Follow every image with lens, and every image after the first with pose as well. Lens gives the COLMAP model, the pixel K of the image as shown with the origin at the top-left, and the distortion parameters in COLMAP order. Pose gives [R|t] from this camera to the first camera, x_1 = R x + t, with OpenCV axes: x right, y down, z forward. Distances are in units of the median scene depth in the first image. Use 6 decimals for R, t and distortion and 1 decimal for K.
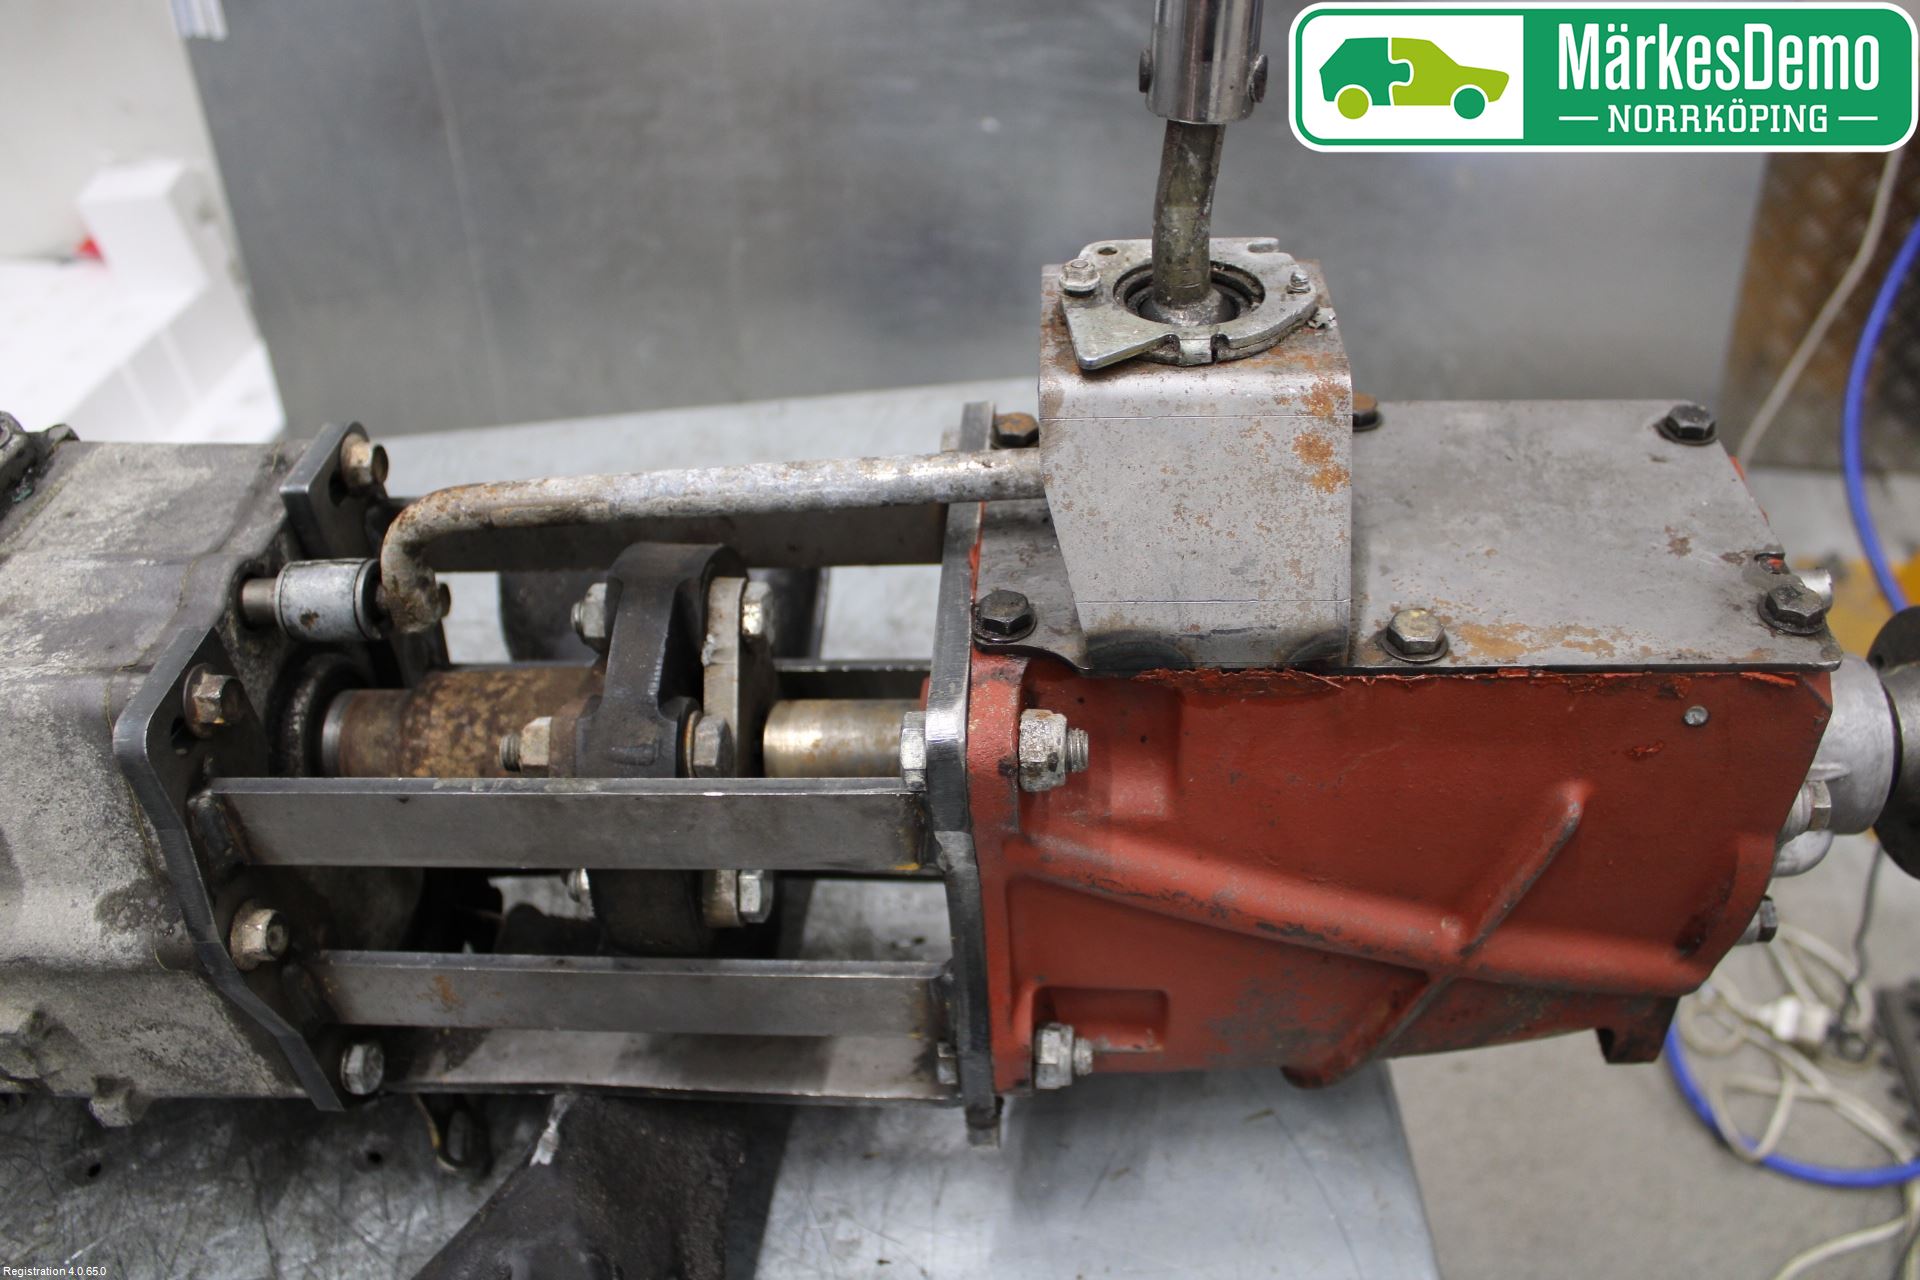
lens RADIAL K [[1568.5, 0, 960.0], [0, 1568.5, 640.0], [0, 0, 1]] dist [-0.166748, 0.136329]
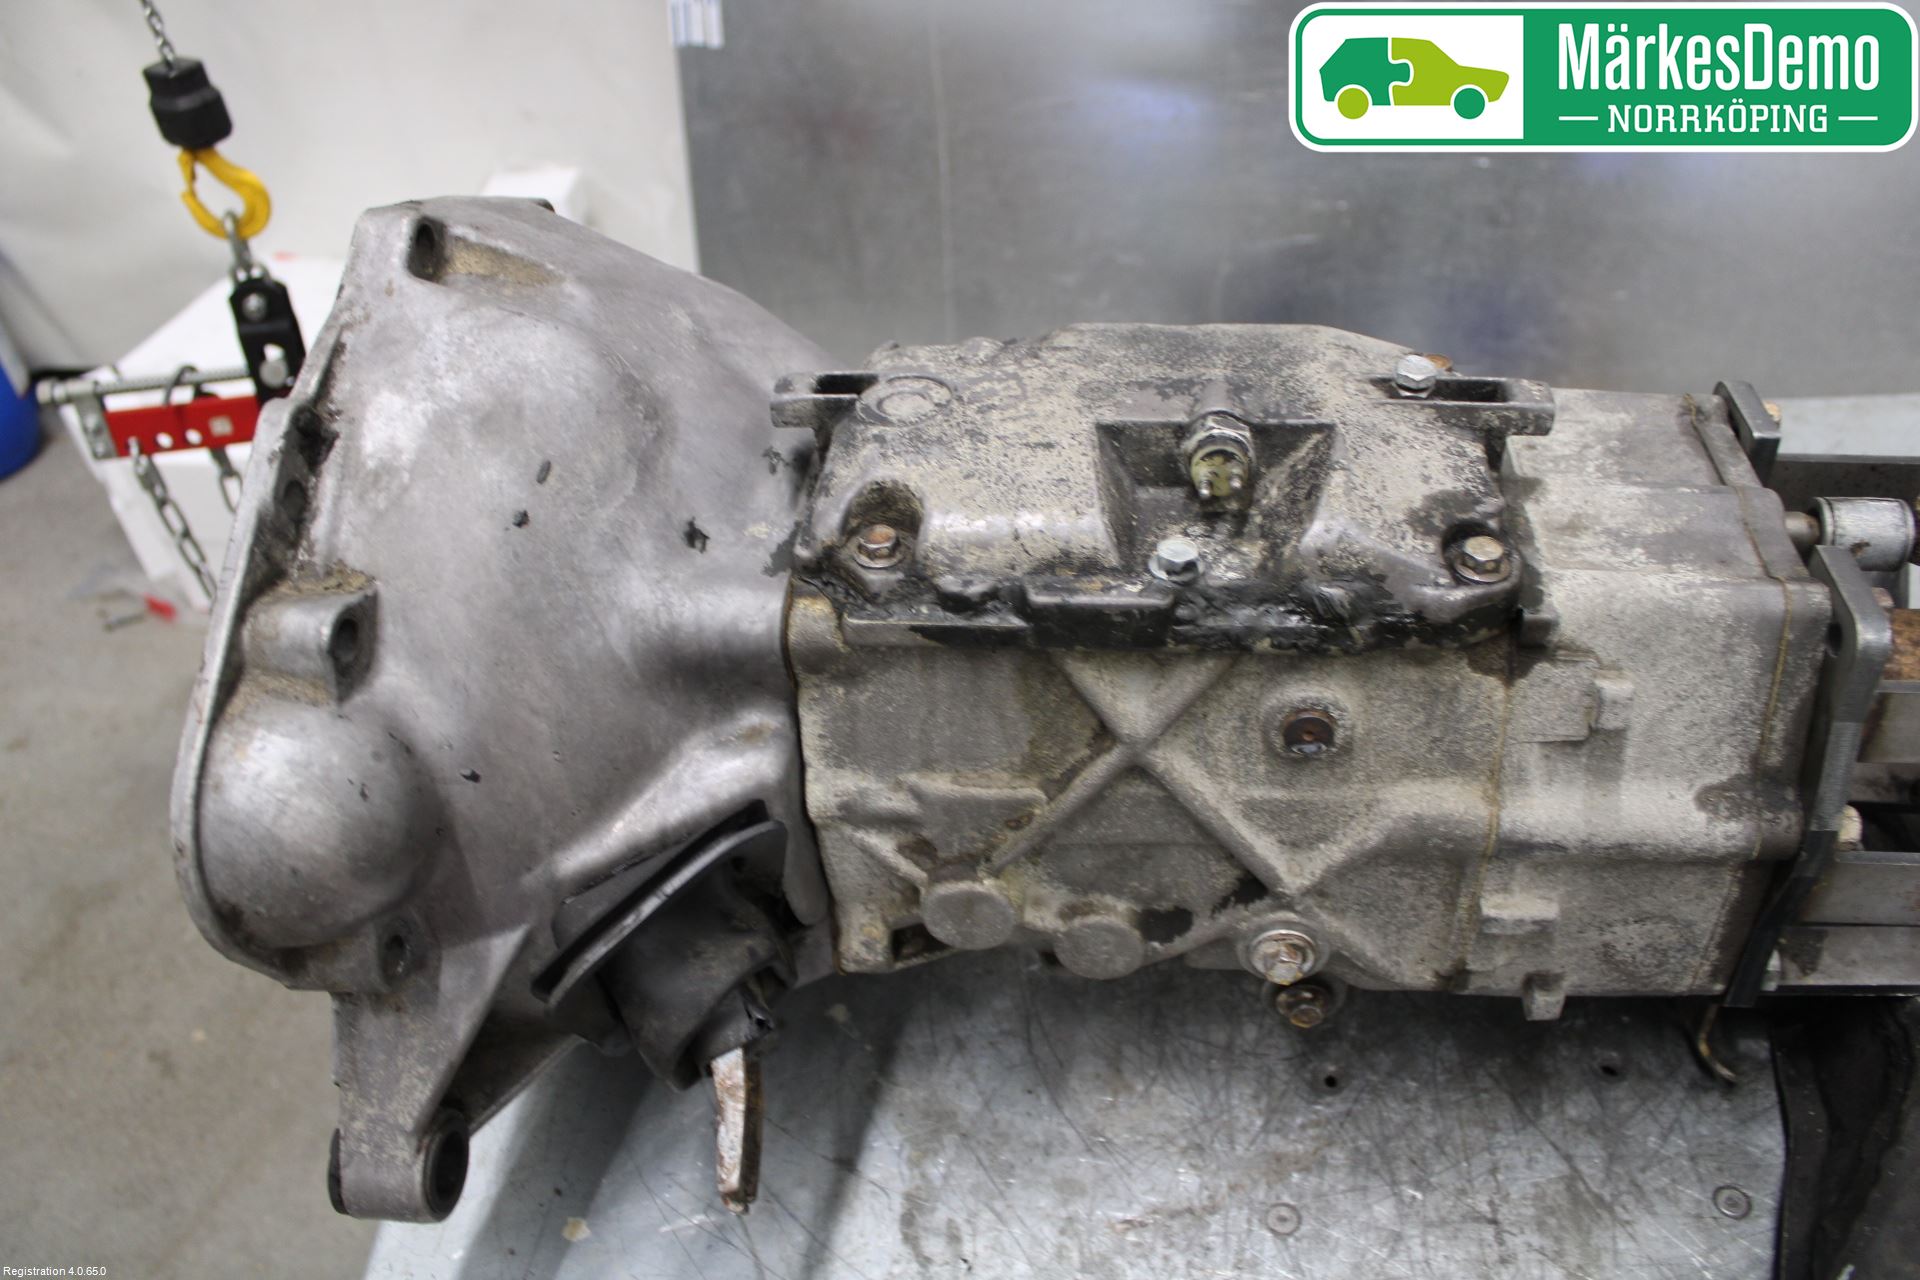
lens RADIAL K [[1568.5, 0, 960.0], [0, 1568.5, 640.0], [0, 0, 1]] dist [-0.166748, 0.136329]
pose [[0.998199, 0.041558, -0.043255, -1.067511], [-0.042859, 0.998643, -0.029582, 0.118267], [0.041967, 0.031383, 0.998626, -0.127892]]
